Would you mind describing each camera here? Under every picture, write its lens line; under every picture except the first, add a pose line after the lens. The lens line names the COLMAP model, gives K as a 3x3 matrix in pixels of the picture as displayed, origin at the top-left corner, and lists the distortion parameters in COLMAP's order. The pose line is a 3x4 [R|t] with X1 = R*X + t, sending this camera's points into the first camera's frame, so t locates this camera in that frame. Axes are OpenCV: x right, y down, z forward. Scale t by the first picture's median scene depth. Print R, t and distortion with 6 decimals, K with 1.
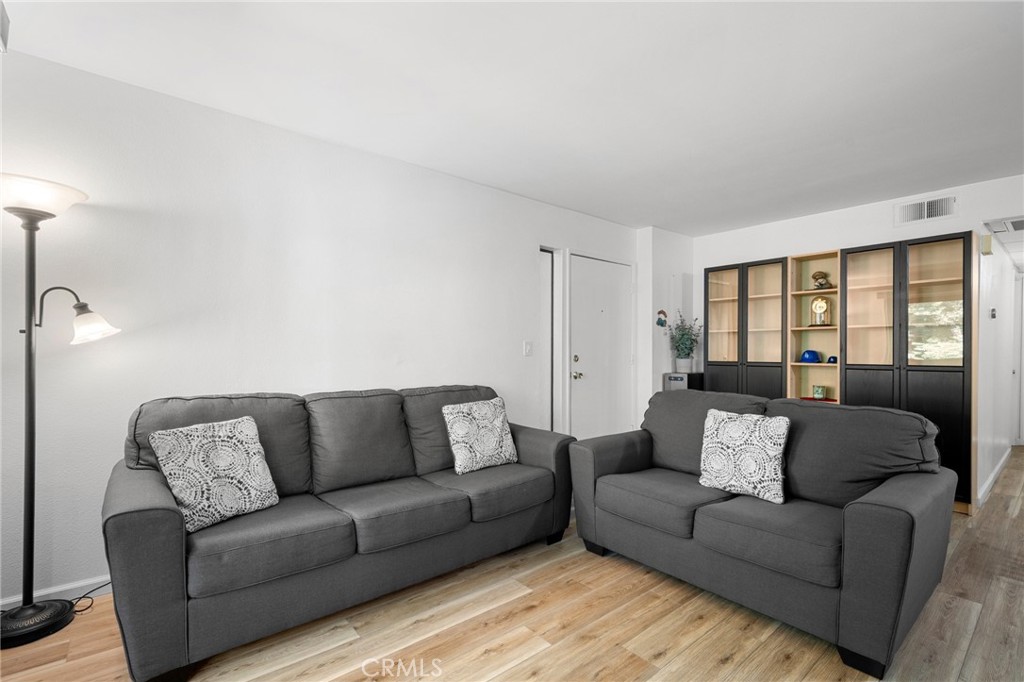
lens RADIAL K [[451.1, 0, 507.9], [0, 451.1, 339.8], [0, 0, 1]] dist [-0.028176, 0.000020]
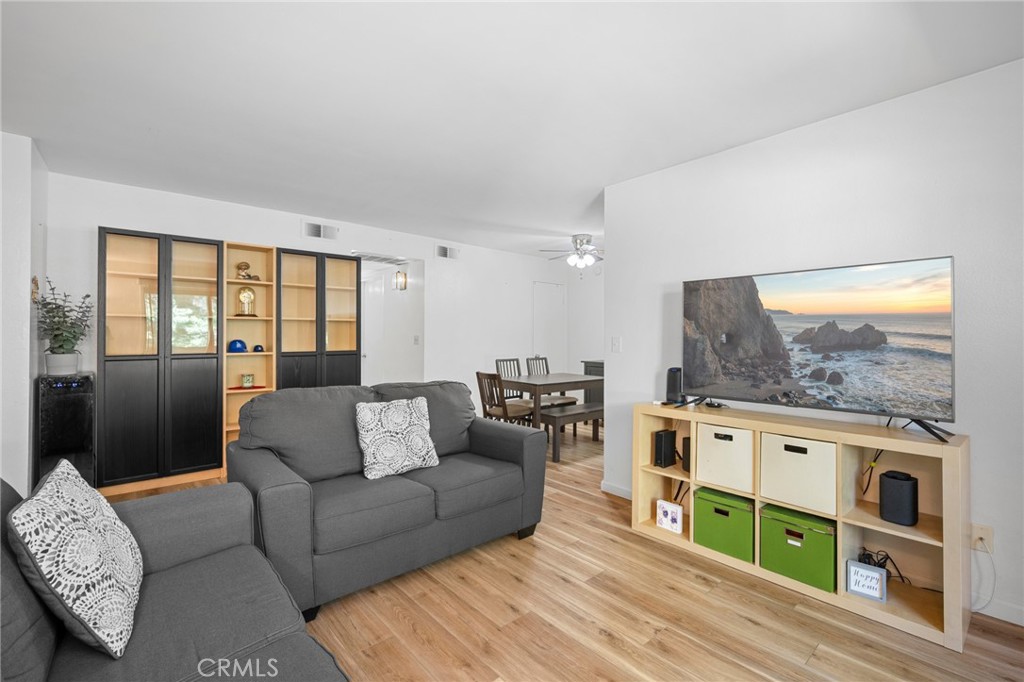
lens RADIAL K [[451.1, 0, 507.9], [0, 451.1, 339.8], [0, 0, 1]] dist [-0.028176, 0.000020]
pose [[-0.043084, -0.002026, 0.999069, -0.396266], [-0.023252, 0.999729, 0.001025, 0.007108], [-0.998801, -0.023186, -0.043119, 0.526417]]
